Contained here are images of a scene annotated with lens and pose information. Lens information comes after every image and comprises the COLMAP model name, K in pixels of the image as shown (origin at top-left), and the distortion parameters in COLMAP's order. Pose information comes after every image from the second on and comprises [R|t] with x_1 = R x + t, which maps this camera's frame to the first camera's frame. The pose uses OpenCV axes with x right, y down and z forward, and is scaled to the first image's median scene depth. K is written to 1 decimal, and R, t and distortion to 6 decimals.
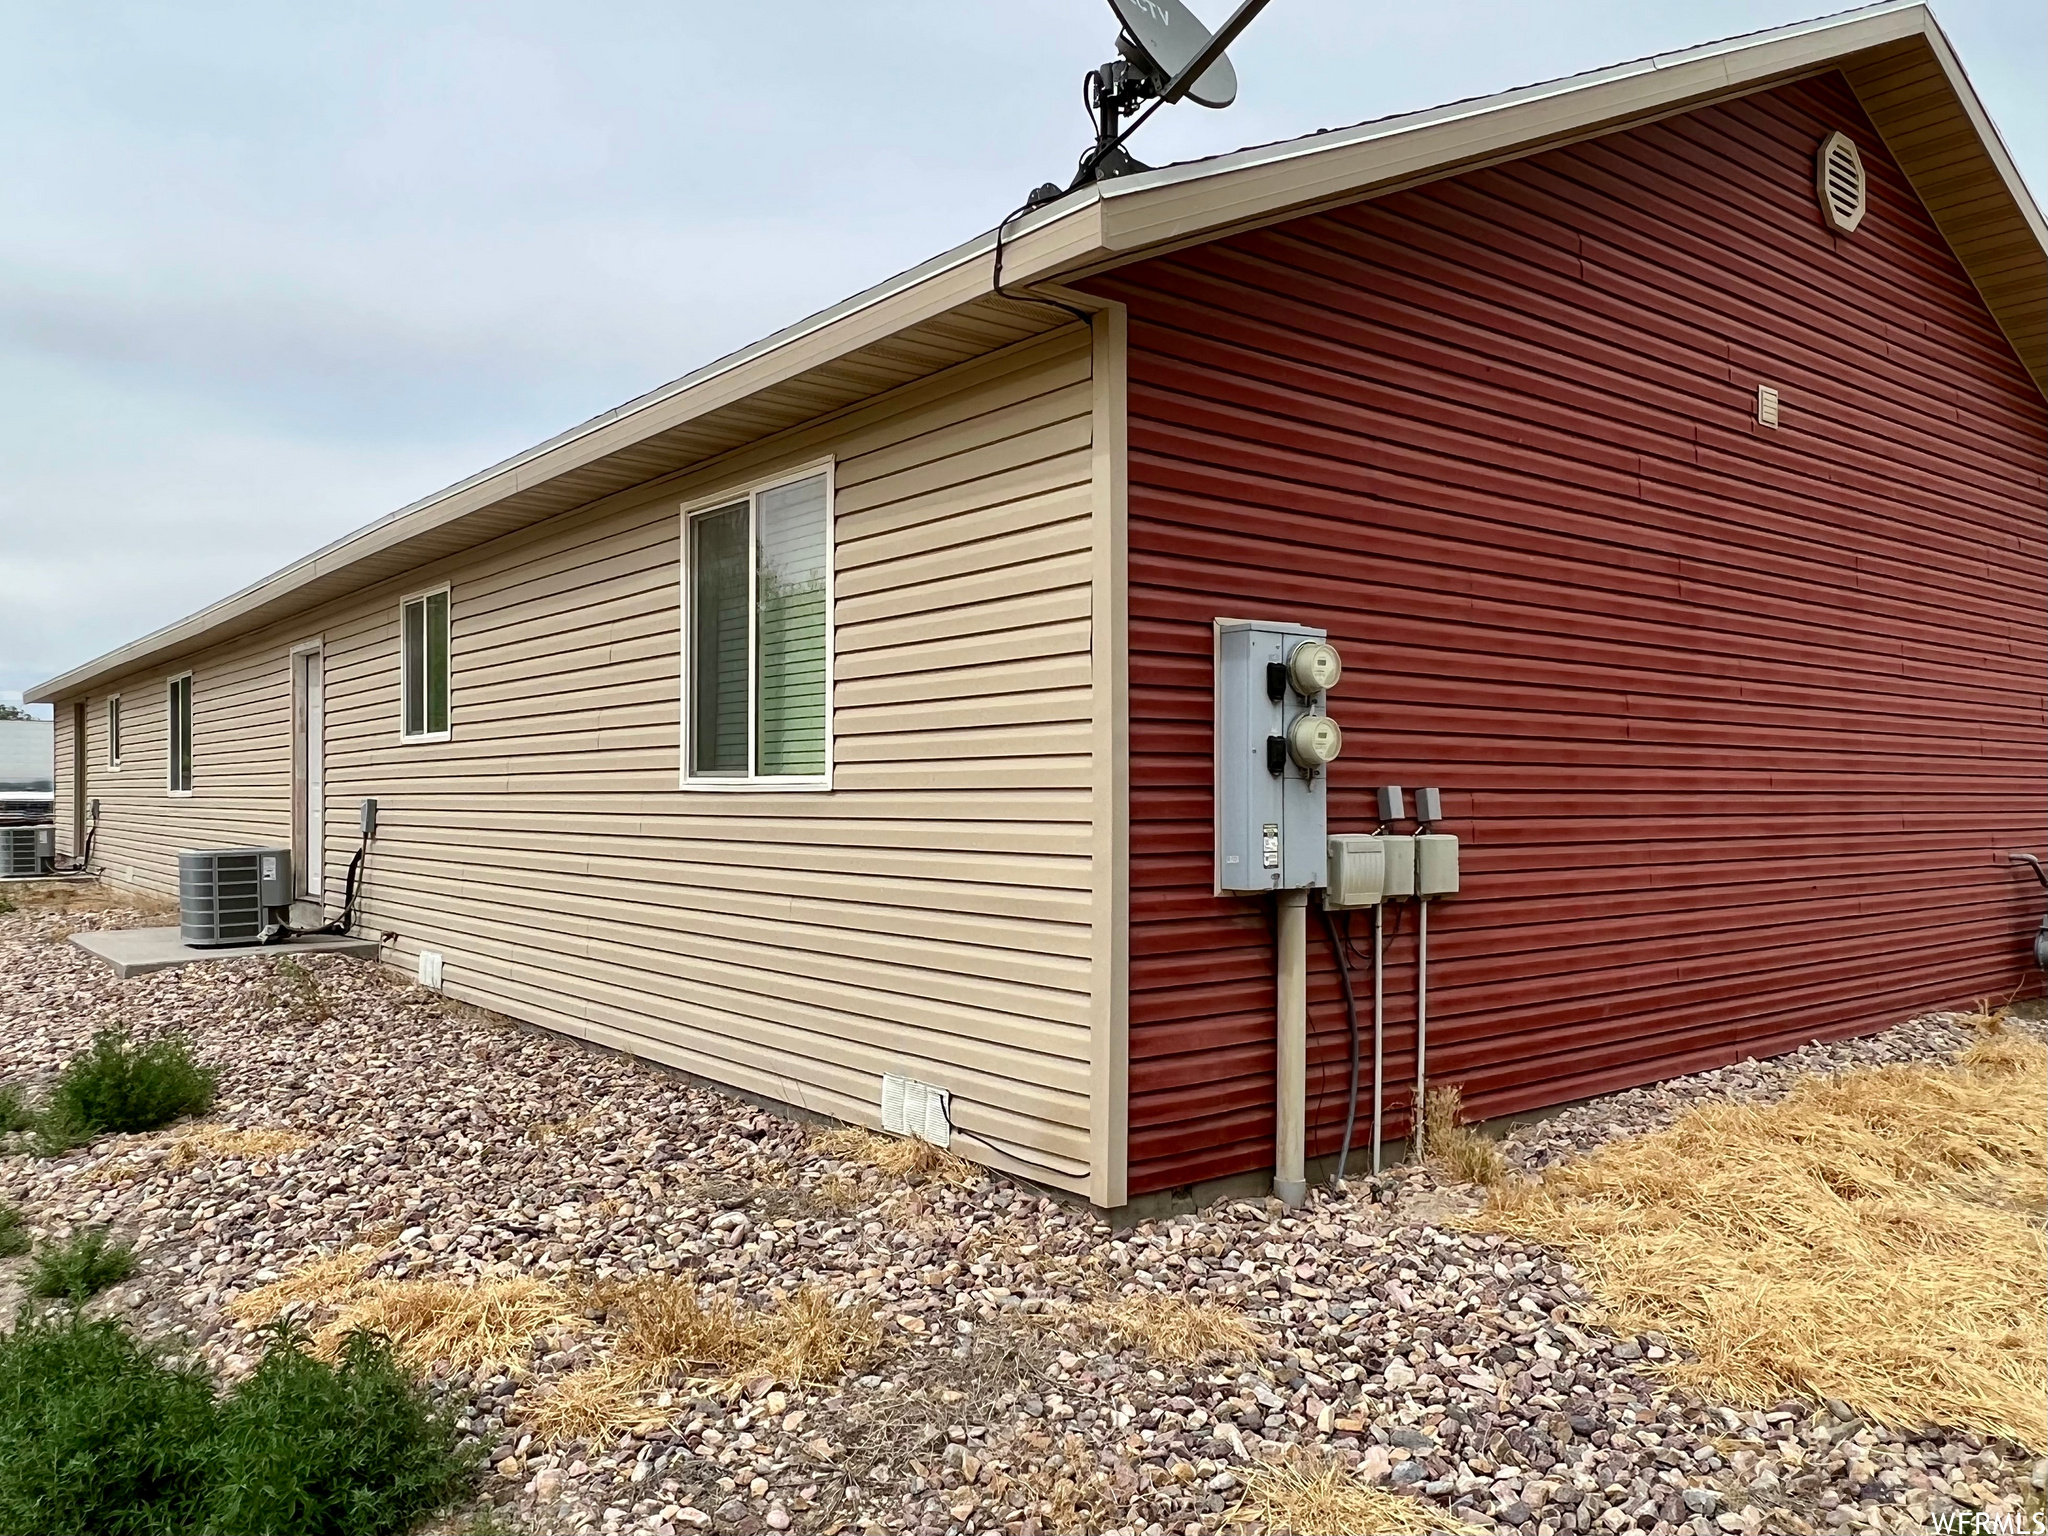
lens RADIAL K [[1530.8, 0, 1027.0], [0, 1530.8, 789.4], [0, 0, 1]] dist [0.000473, -0.000281]
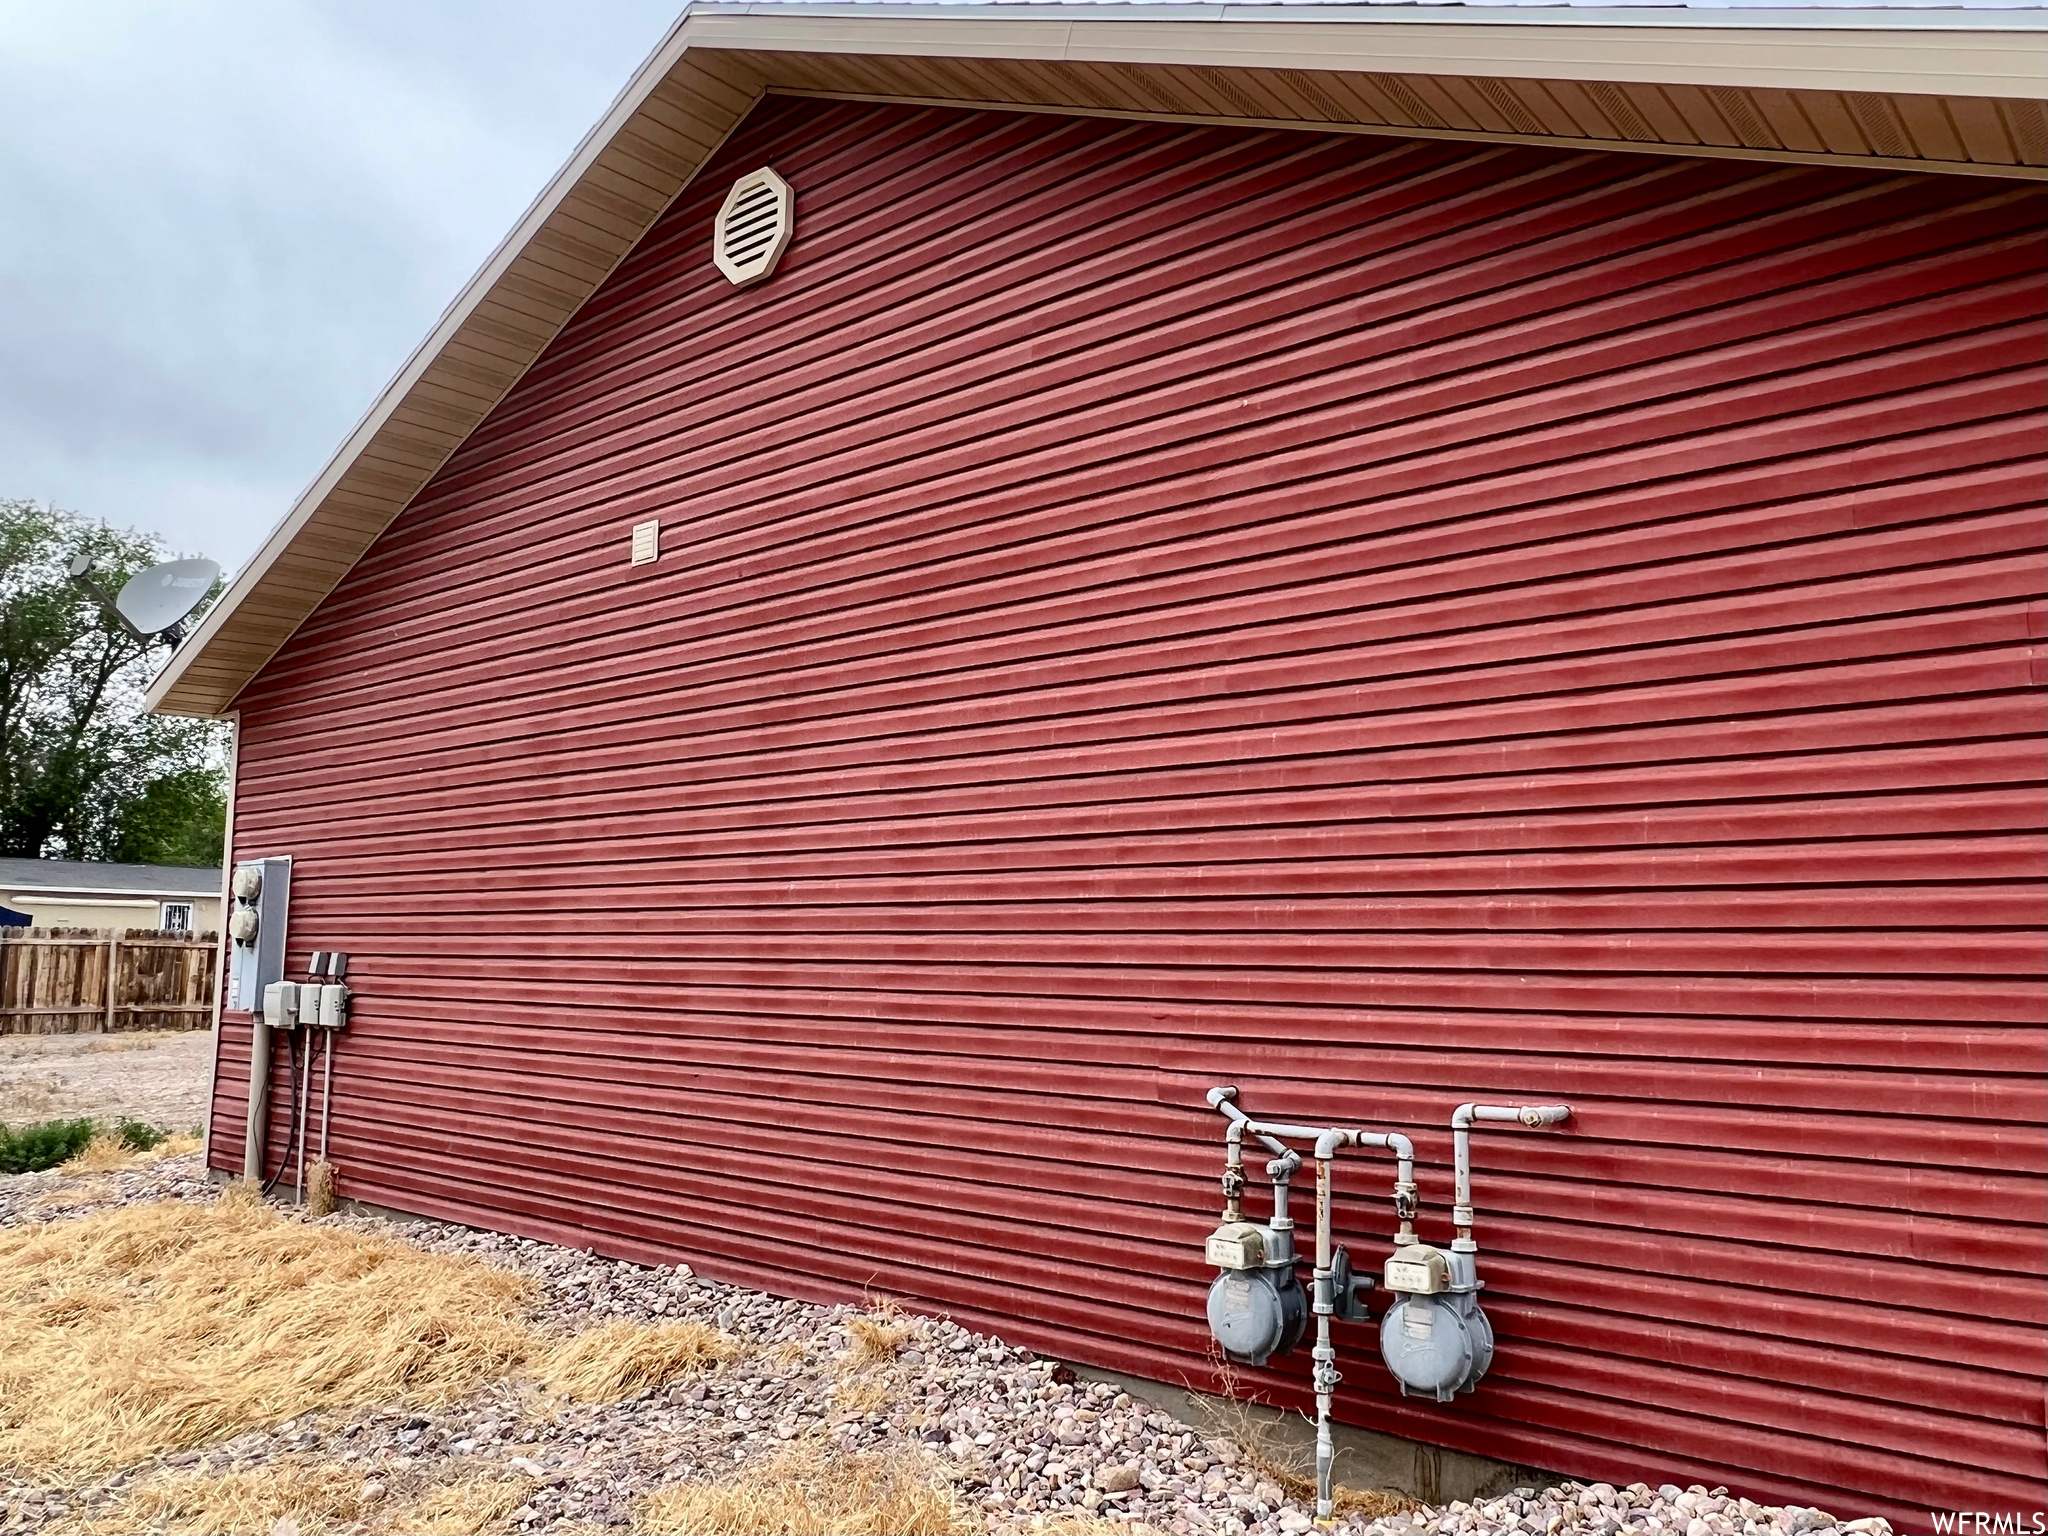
lens RADIAL K [[1530.8, 0, 1025.8], [0, 1530.8, 769.1], [0, 0, 1]] dist [0.000473, -0.000281]
pose [[0.195576, -0.113201, -0.974133, 2.010069], [0.002218, 0.993364, -0.114991, -0.006382], [0.980686, 0.020329, 0.194529, 1.479114]]
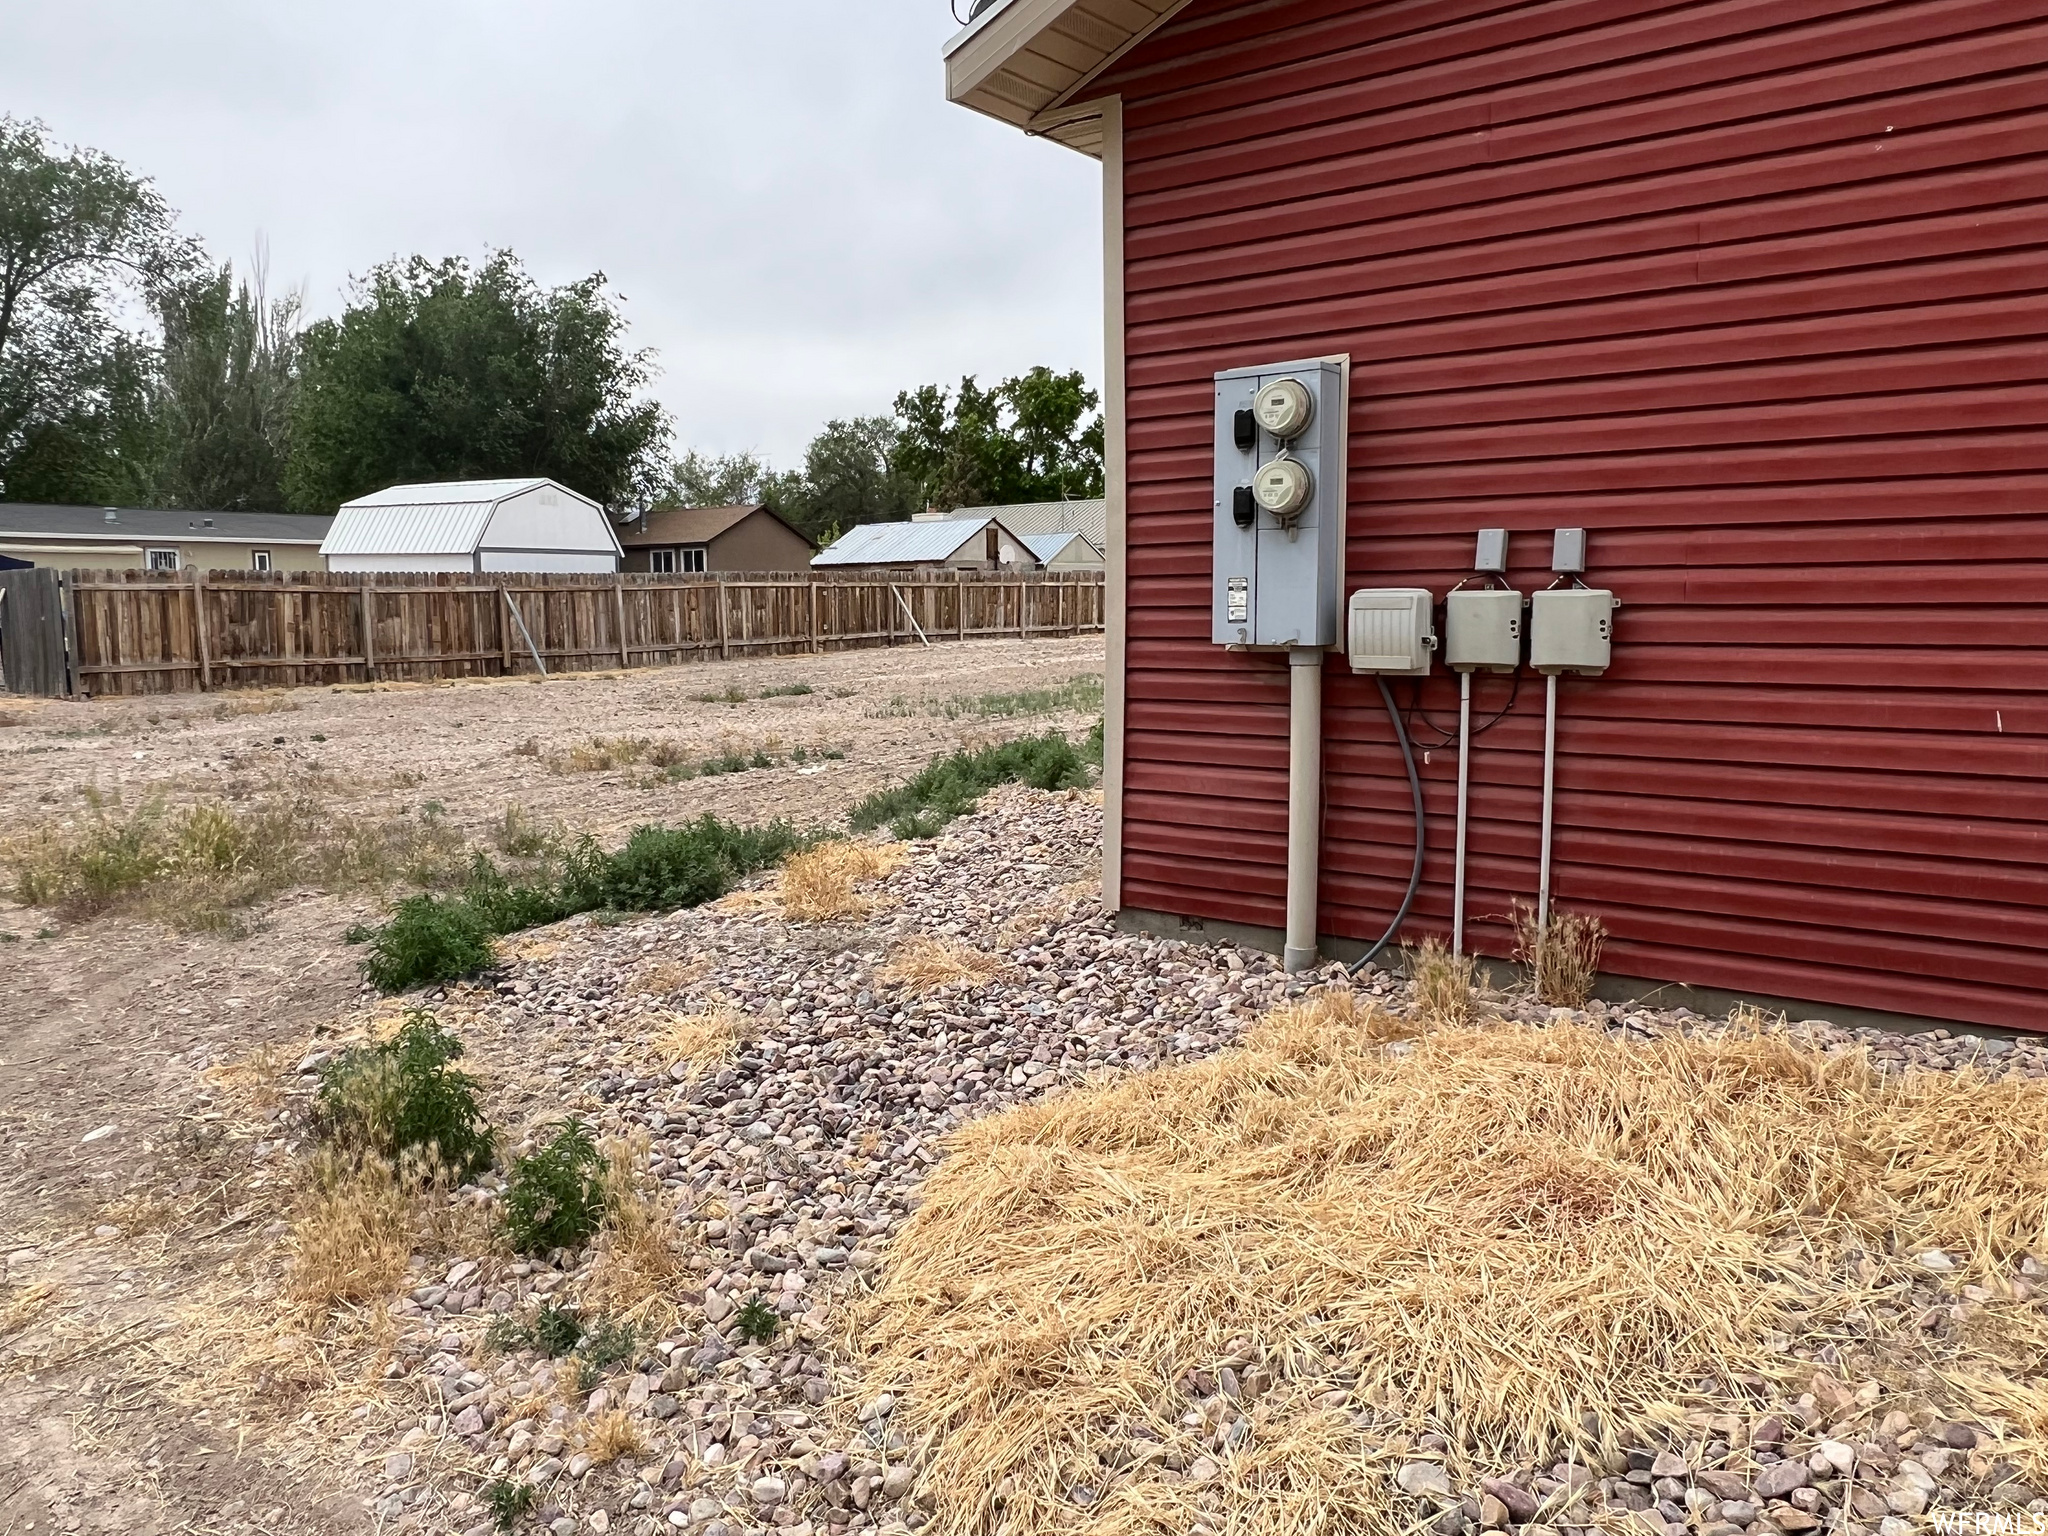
lens RADIAL K [[1530.8, 0, 1023.1], [0, 1530.8, 761.1], [0, 0, 1]] dist [0.000473, -0.000281]
pose [[0.243922, 0.106279, -0.963954, 1.032823], [0.022335, 0.993098, 0.115144, 0.022000], [0.969538, -0.049616, 0.239865, 0.592336]]
